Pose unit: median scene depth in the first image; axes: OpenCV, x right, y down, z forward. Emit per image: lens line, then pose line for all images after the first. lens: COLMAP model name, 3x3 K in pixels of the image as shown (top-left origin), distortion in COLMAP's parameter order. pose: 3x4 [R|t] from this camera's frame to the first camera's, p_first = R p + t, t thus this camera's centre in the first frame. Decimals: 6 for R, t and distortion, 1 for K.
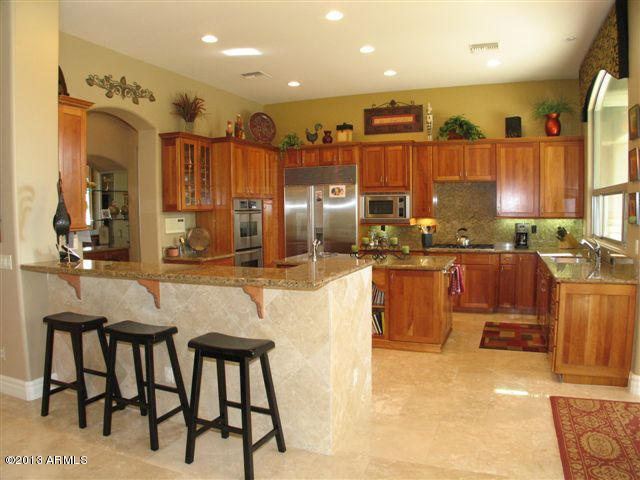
lens RADIAL K [[473.9, 0, 322.0], [0, 473.9, 241.5], [0, 0, 1]] dist [-0.149937, 0.035780]
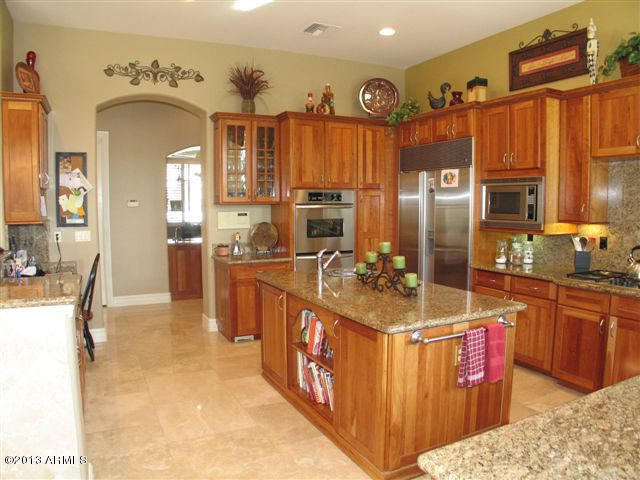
lens RADIAL K [[473.9, 0, 318.7], [0, 473.9, 240.2], [0, 0, 1]] dist [-0.149937, 0.035780]
pose [[0.753335, 0.064377, -0.654478, 0.341648], [-0.053941, 0.997892, 0.036069, -0.032846], [0.655421, 0.008131, 0.755220, 0.382083]]
